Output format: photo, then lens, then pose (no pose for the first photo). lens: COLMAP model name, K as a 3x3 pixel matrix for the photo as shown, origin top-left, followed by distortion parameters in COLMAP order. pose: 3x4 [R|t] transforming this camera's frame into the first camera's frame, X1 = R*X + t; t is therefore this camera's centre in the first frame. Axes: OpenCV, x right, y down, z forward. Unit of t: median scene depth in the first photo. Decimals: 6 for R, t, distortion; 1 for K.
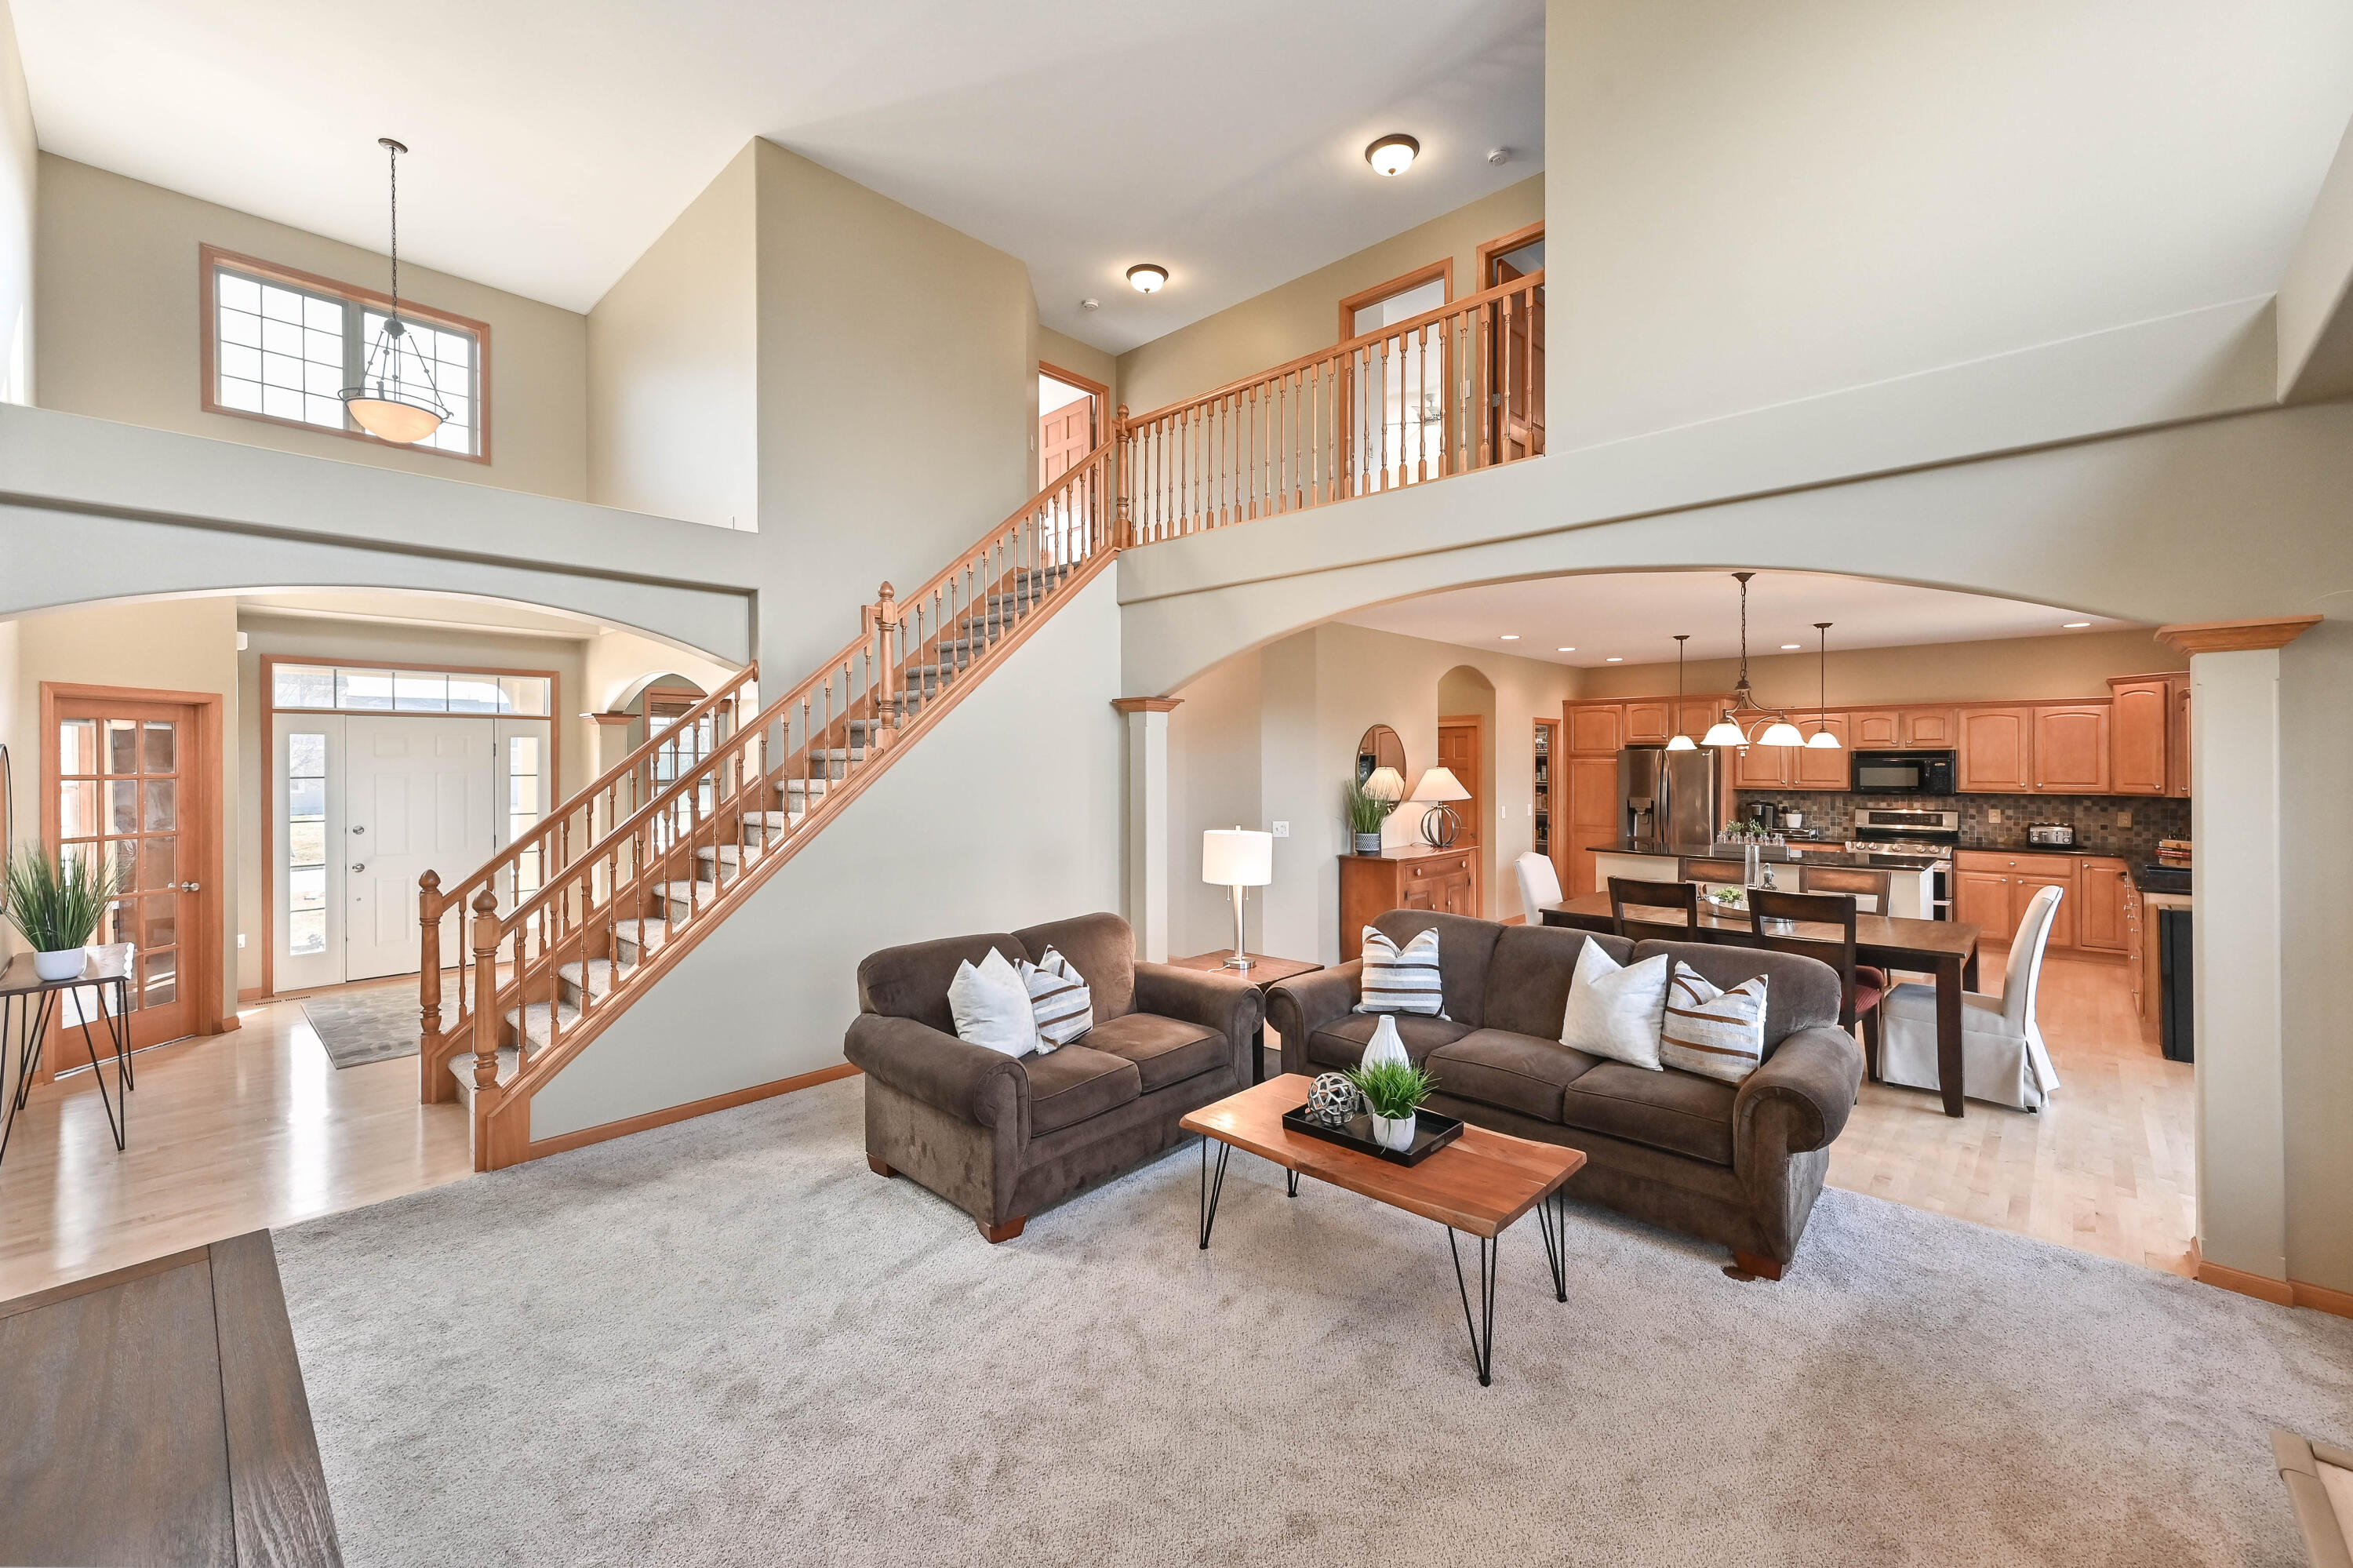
lens RADIAL K [[952.3, 0, 1157.5], [0, 952.3, 775.8], [0, 0, 1]] dist [0.001027, 0.000044]
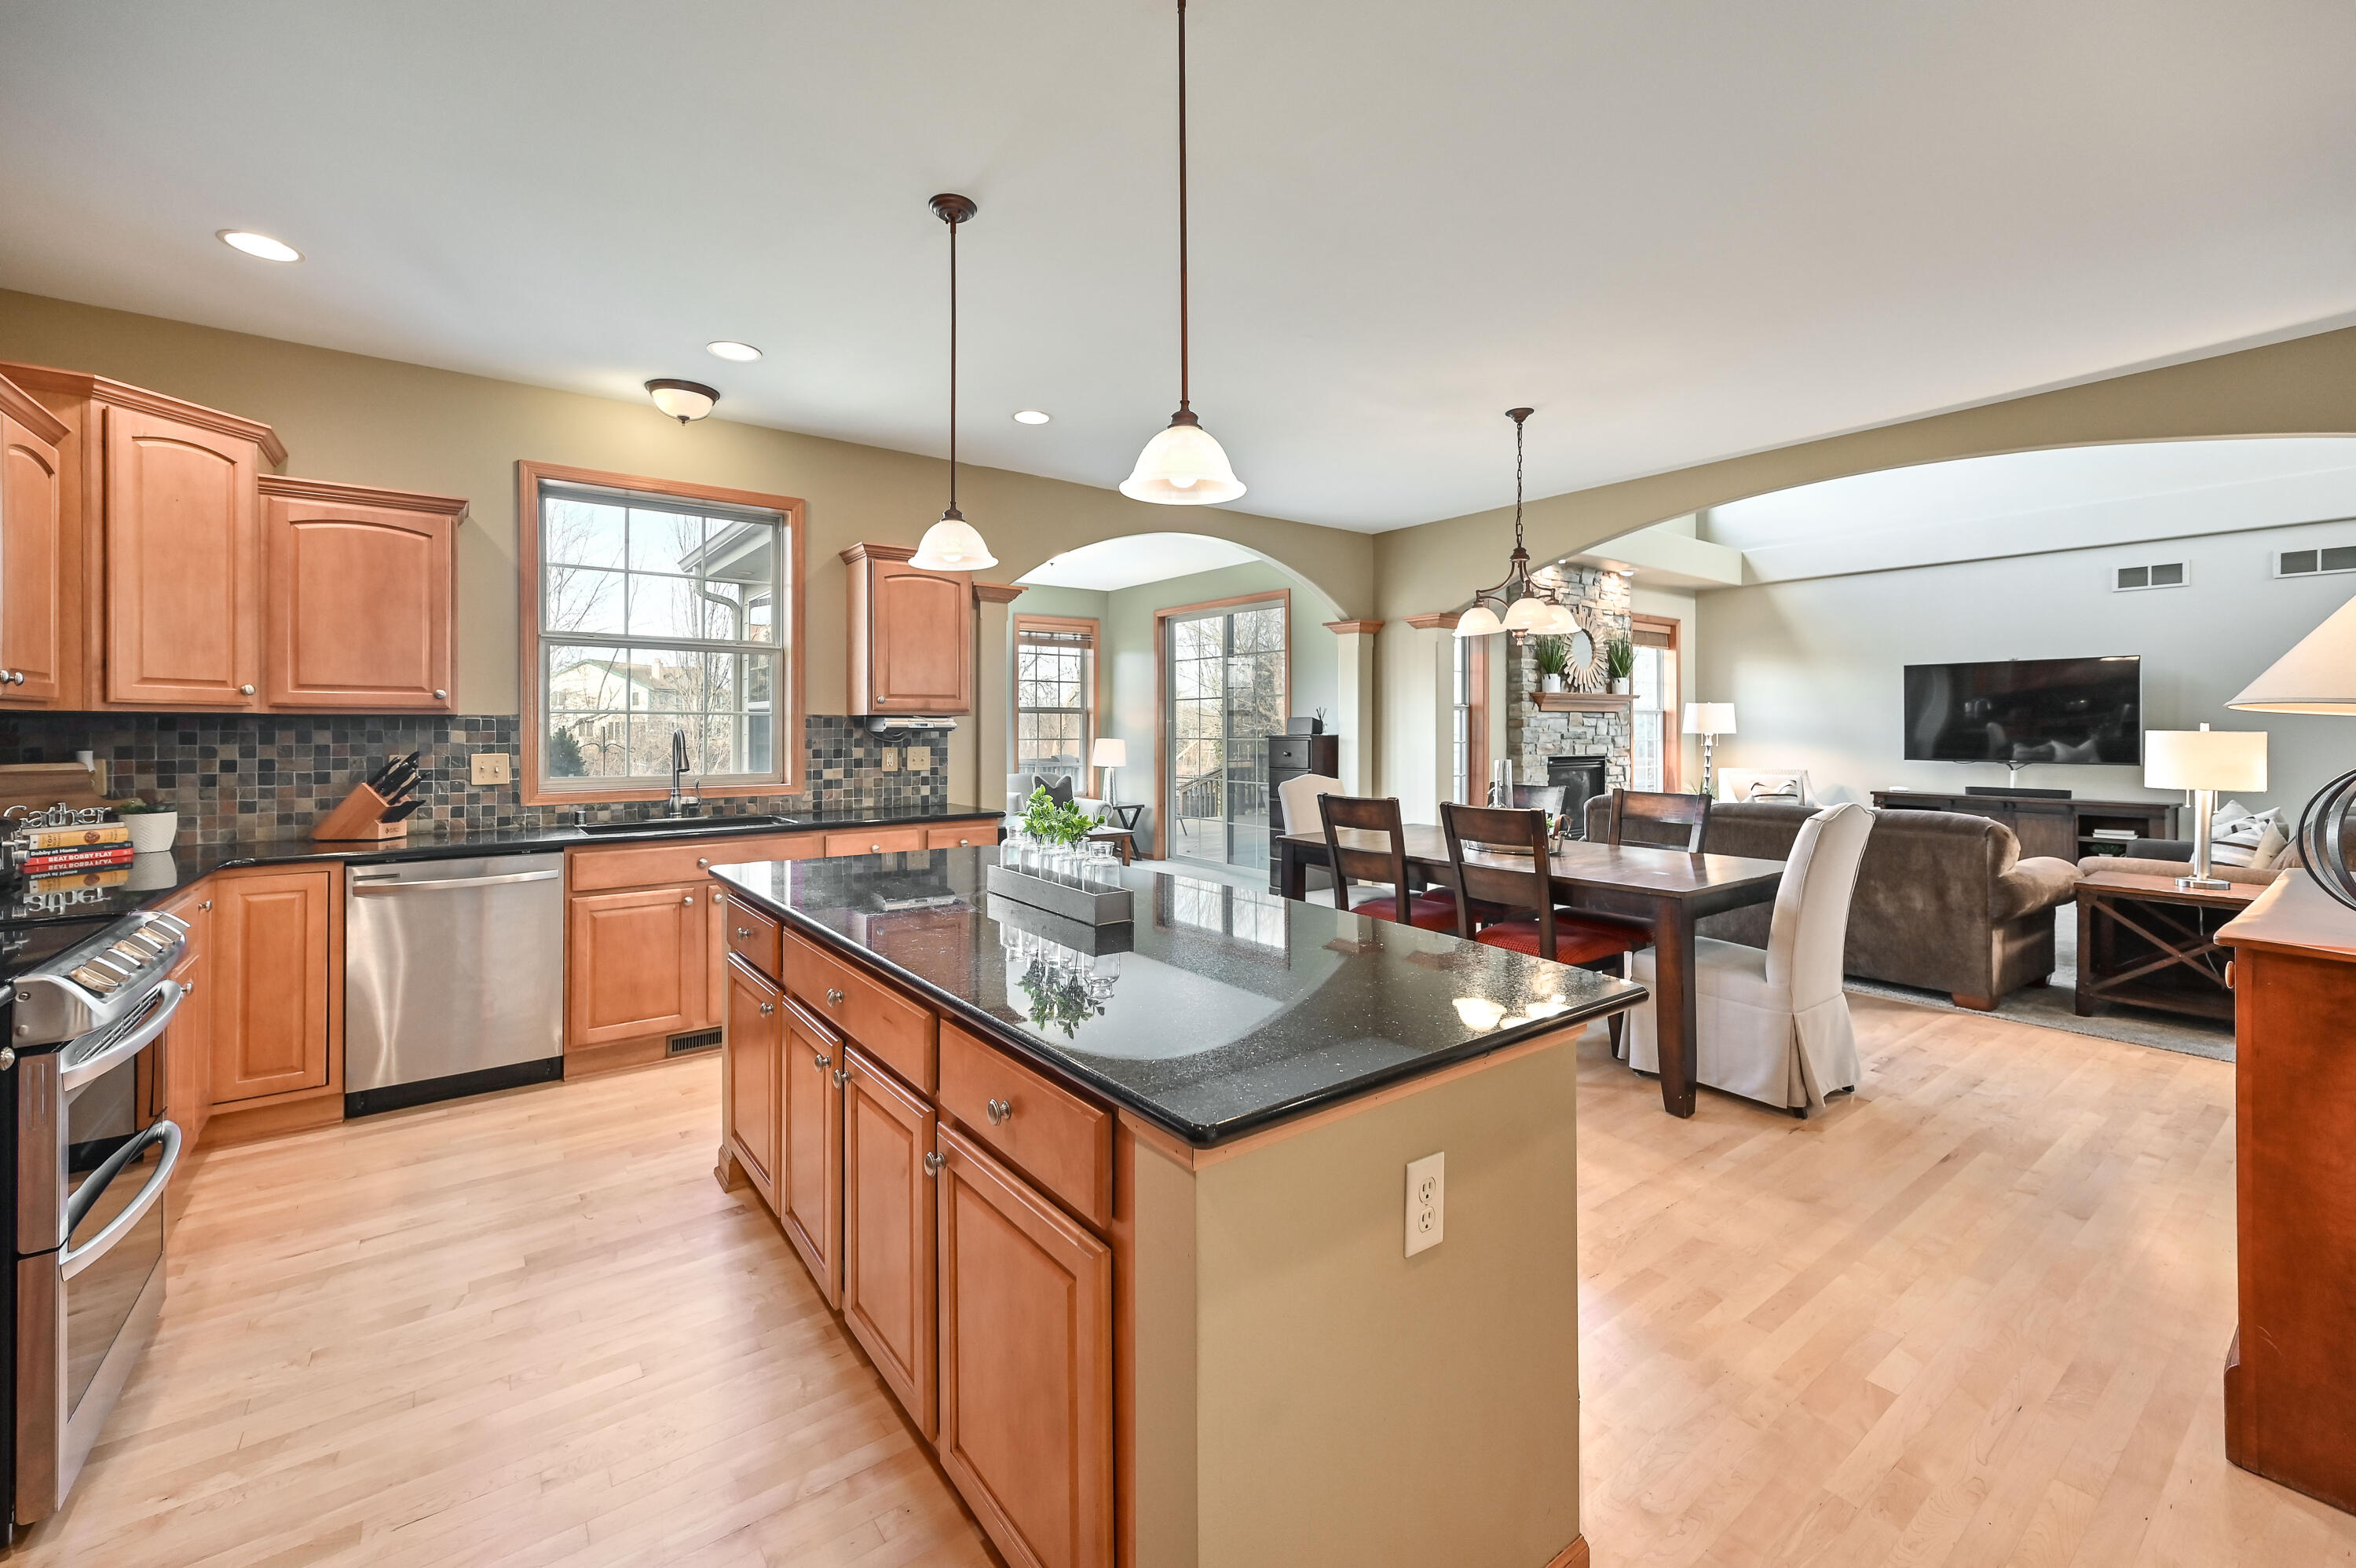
lens RADIAL K [[947.5, 0, 1169.0], [0, 947.5, 726.1], [0, 0, 1]] dist [0.012207, -0.000023]
pose [[-0.986914, 0.004455, 0.161187, 0.494256], [0.007443, 0.999811, 0.017939, 0.020255], [-0.161077, 0.018904, -0.986761, 1.153395]]
